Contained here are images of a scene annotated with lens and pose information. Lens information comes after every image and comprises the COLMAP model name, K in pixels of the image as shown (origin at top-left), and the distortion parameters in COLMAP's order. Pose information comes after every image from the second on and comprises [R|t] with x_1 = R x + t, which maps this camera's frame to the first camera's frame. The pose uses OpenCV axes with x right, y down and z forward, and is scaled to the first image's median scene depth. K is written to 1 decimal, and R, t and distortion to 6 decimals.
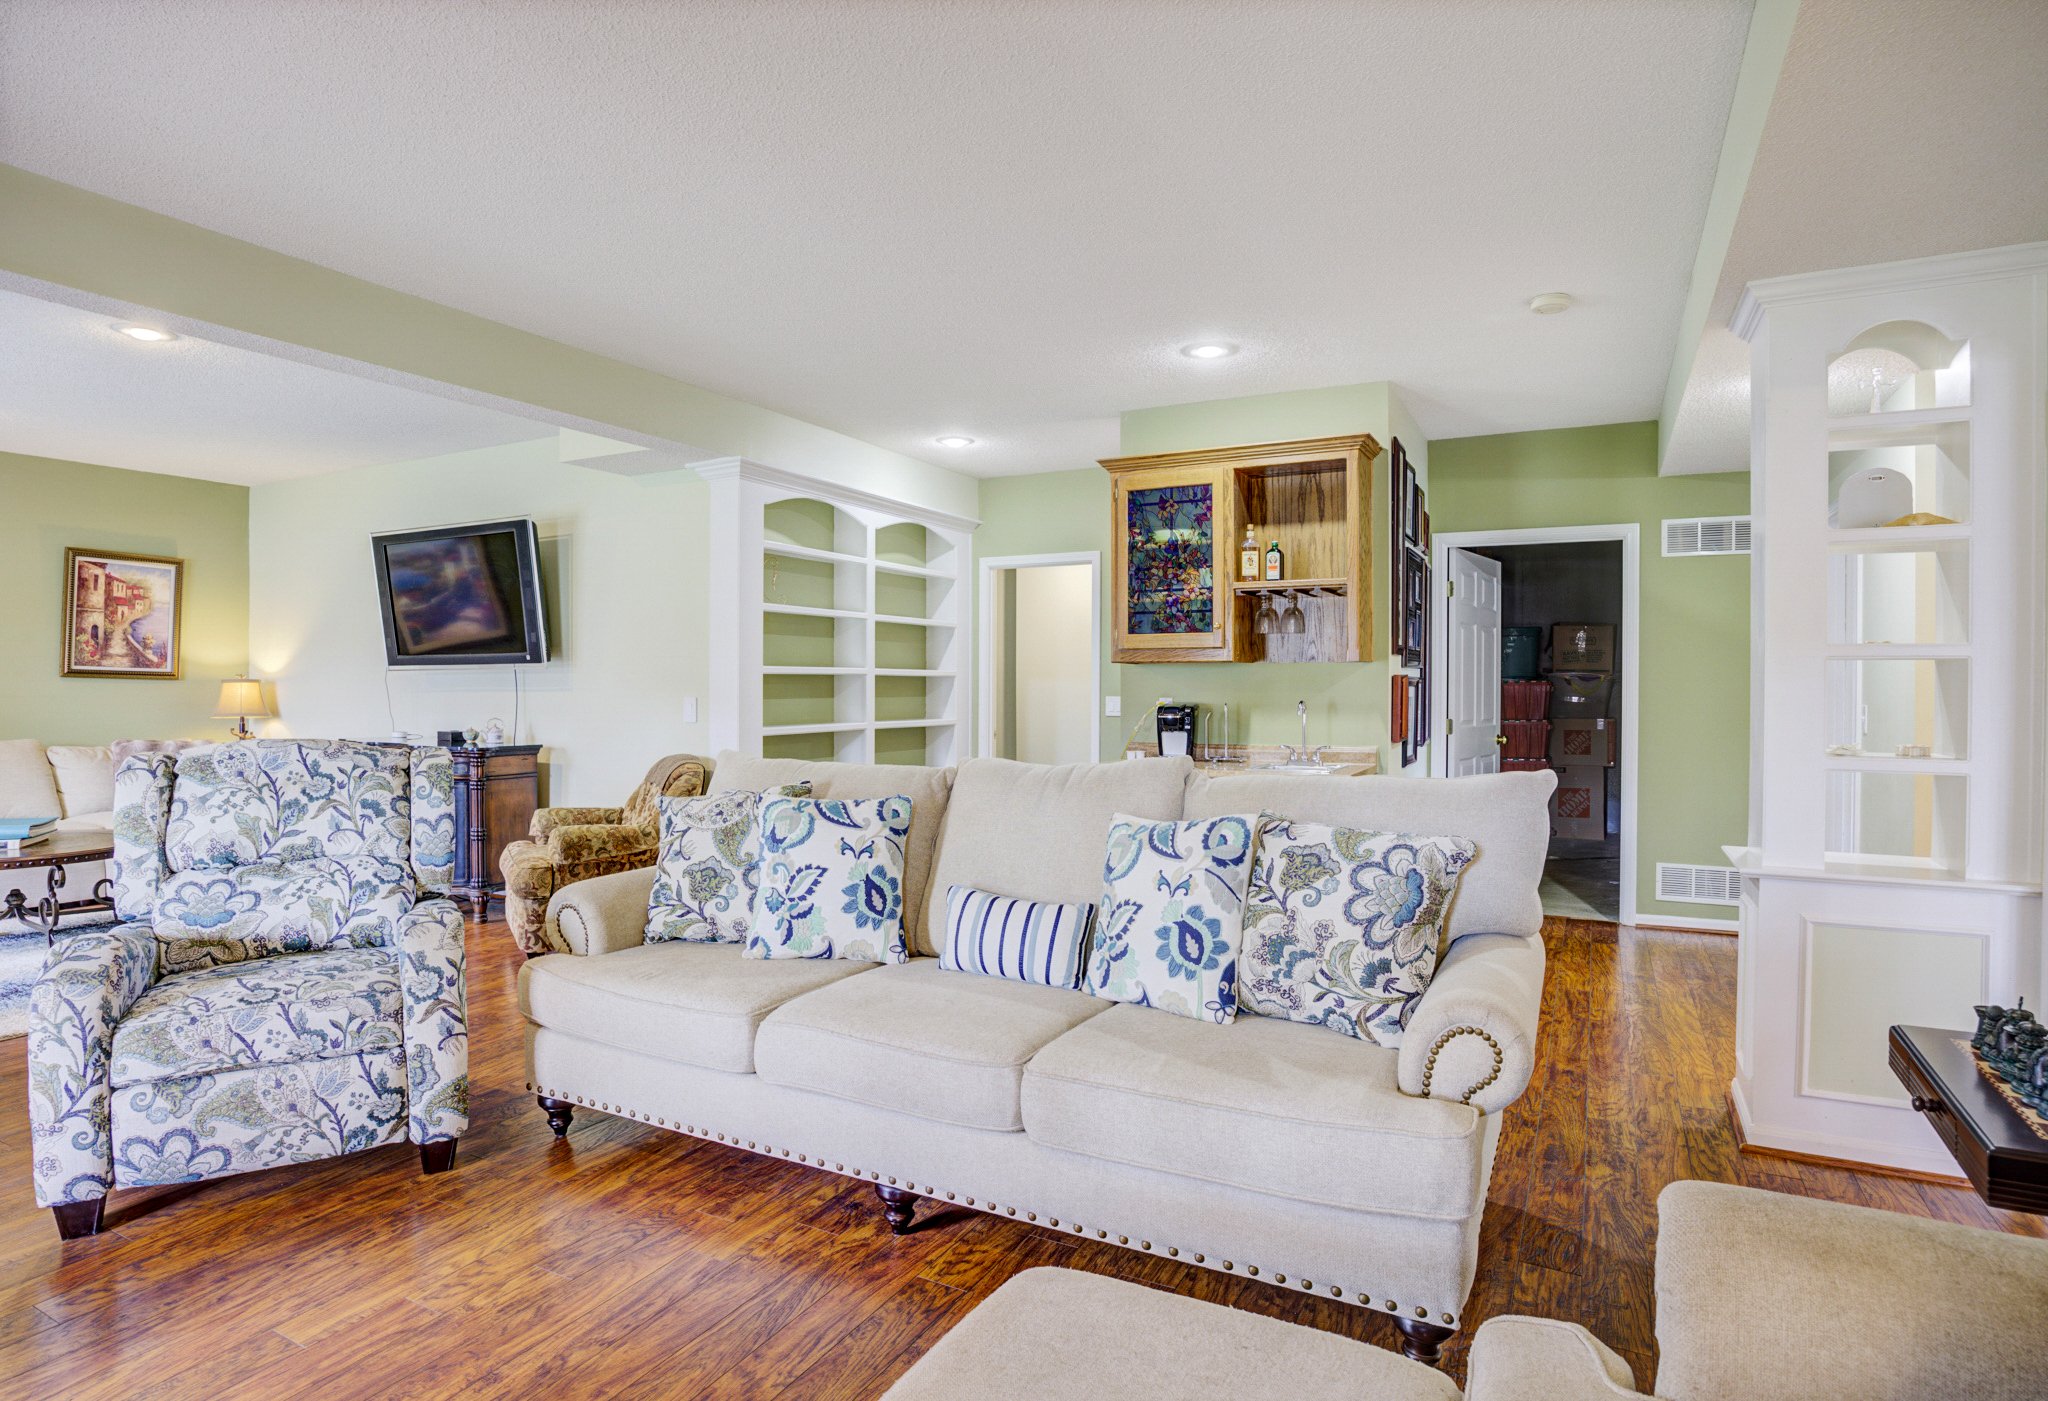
lens RADIAL K [[1115.6, 0, 1021.3], [0, 1115.6, 691.1], [0, 0, 1]] dist [-0.000940, -0.000238]
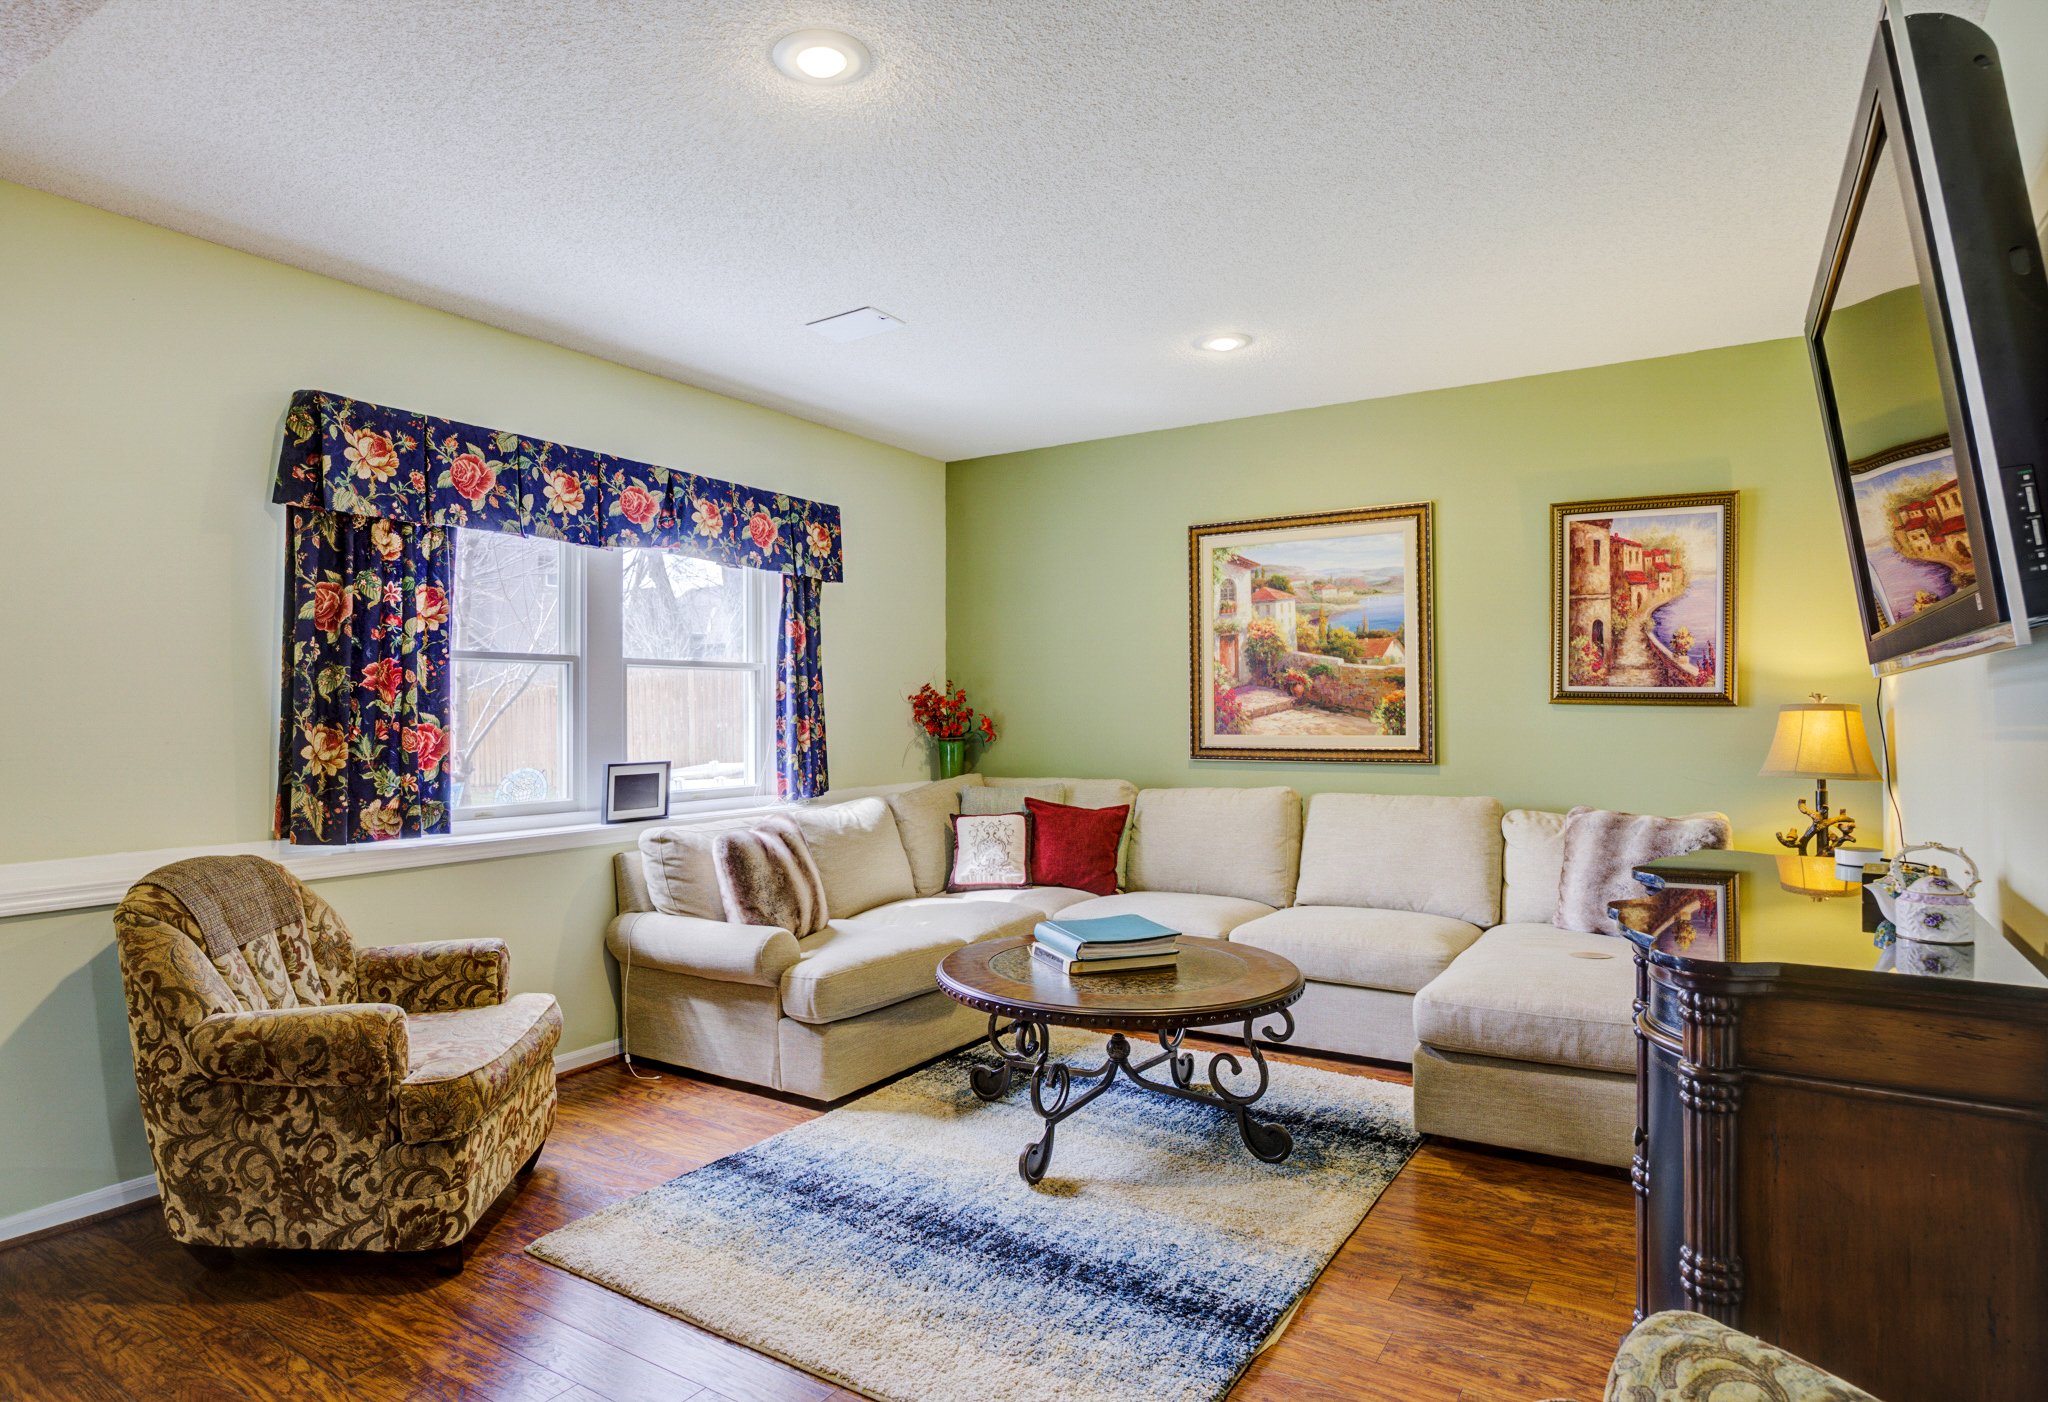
lens RADIAL K [[1130.4, 0, 1026.8], [0, 1130.4, 704.9], [0, 0, 1]] dist [-0.002698, -0.000204]
pose [[-0.061384, -0.010580, -0.998058, -0.175912], [-0.003469, 0.999940, -0.010387, -0.003830], [0.998108, 0.002824, -0.061417, 0.721635]]
